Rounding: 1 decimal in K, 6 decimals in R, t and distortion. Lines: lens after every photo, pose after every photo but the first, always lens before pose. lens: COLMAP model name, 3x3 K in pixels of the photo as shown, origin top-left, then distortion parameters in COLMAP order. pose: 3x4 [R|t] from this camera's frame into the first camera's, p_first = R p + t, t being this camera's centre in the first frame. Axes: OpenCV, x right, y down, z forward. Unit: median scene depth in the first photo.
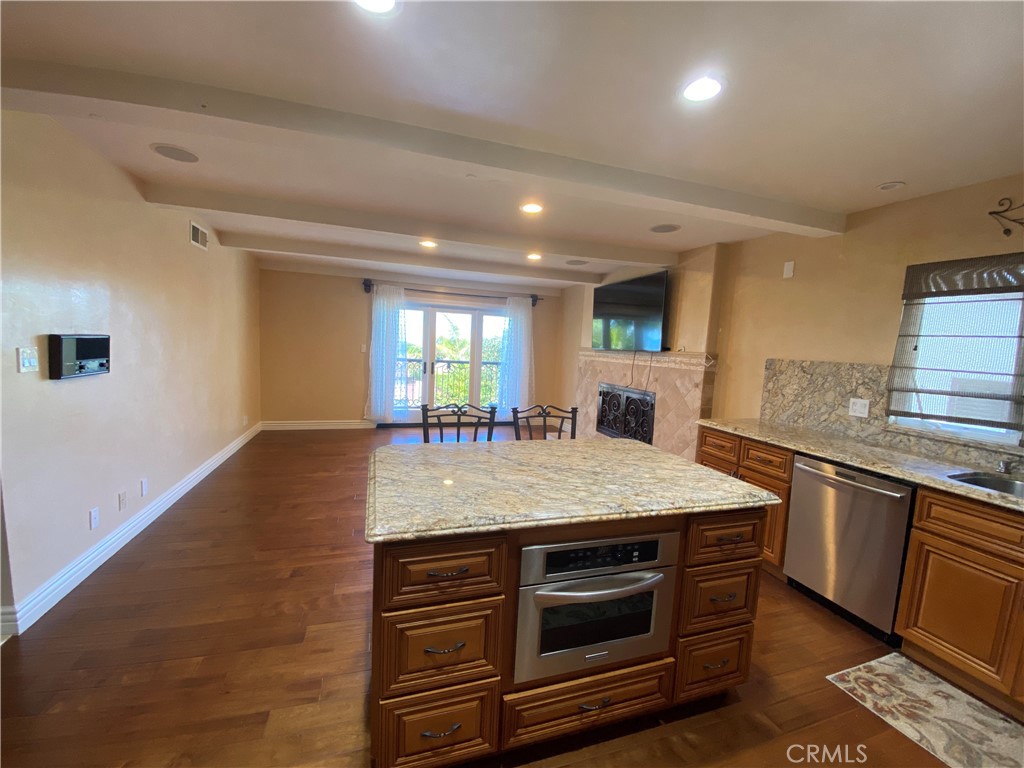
lens RADIAL K [[415.2, 0, 512.0], [0, 415.2, 384.0], [0, 0, 1]] dist [0.010150, -0.016041]
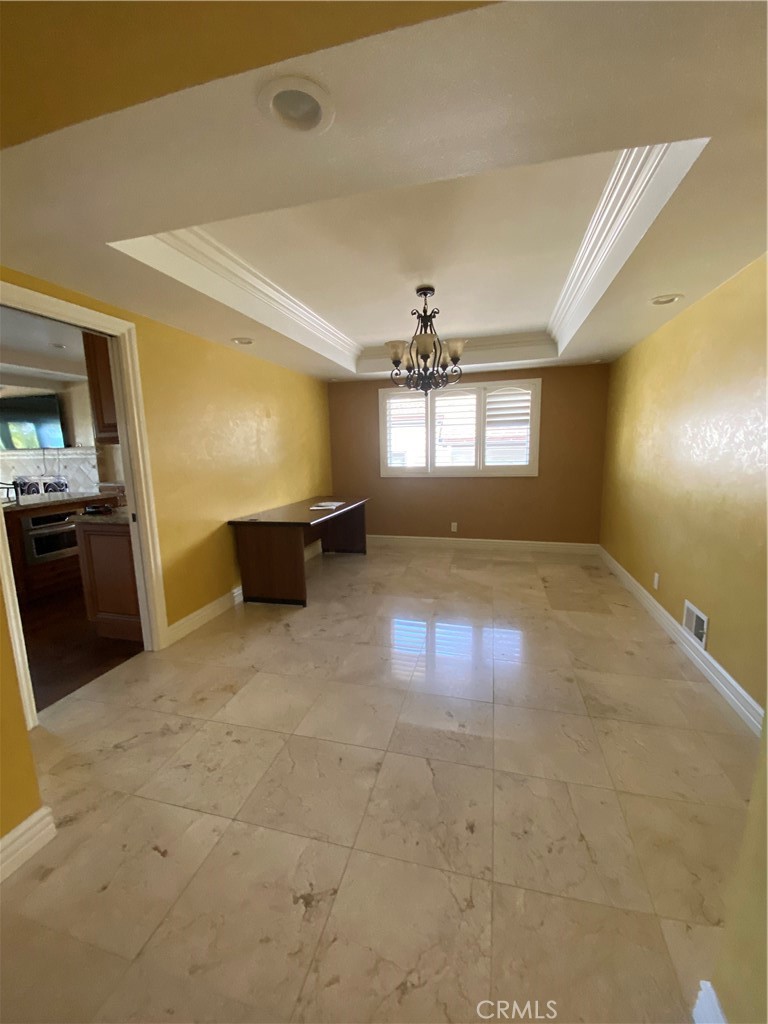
lens RADIAL K [[415.2, 0, 379.5], [0, 415.2, 498.9], [0, 0, 1]] dist [0.010150, -0.016041]
pose [[0.554163, -0.189032, 0.810660, -0.260781], [0.133560, 0.981448, 0.137556, 0.047829], [-0.821623, 0.032043, 0.569129, -0.778614]]
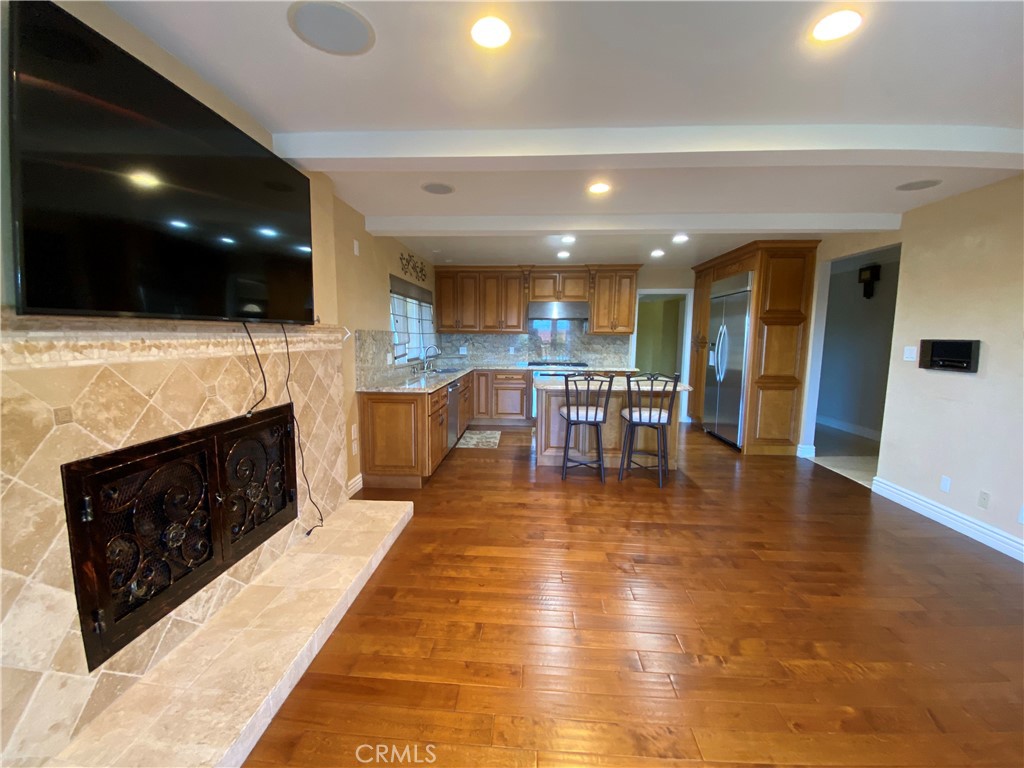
lens RADIAL K [[415.2, 0, 512.0], [0, 415.2, 384.0], [0, 0, 1]] dist [0.010150, -0.016041]
pose [[-0.930132, -0.100242, 0.353278, -0.105162], [-0.022083, 0.975549, 0.218670, -0.127929], [-0.366560, 0.195590, -0.909603, 1.420185]]
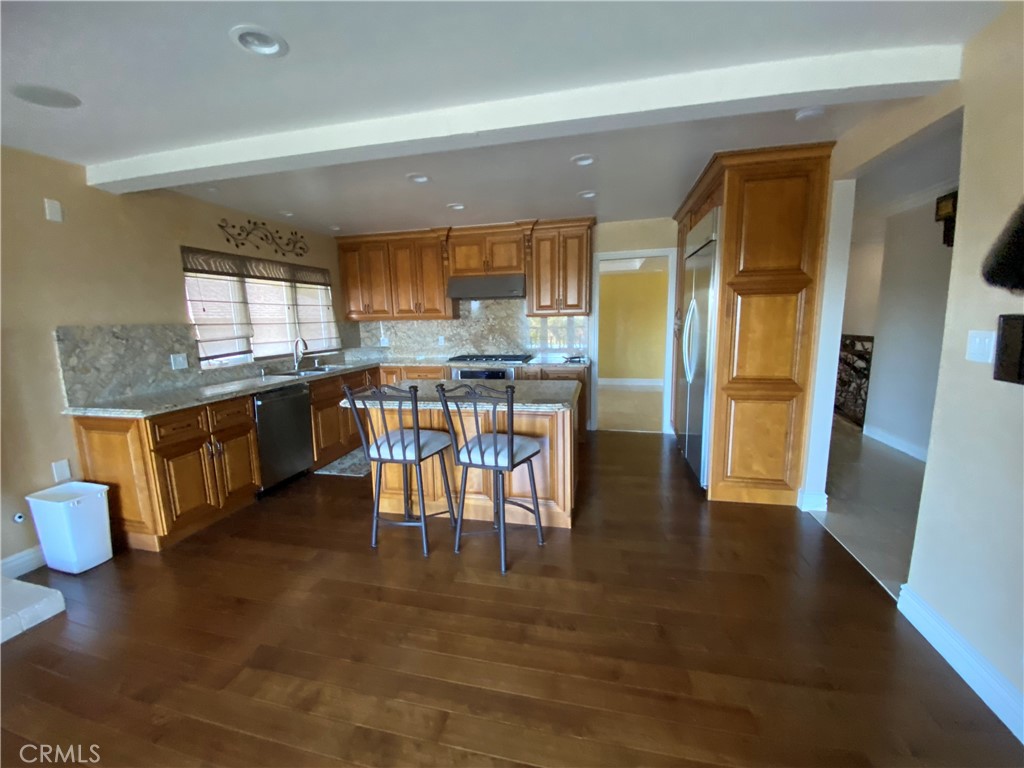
lens RADIAL K [[415.2, 0, 512.0], [0, 415.2, 384.0], [0, 0, 1]] dist [0.010150, -0.016041]
pose [[-0.858843, -0.112304, 0.499776, -0.355094], [0.026084, 0.964817, 0.261627, -0.102167], [-0.511574, 0.237732, -0.825697, 0.931237]]
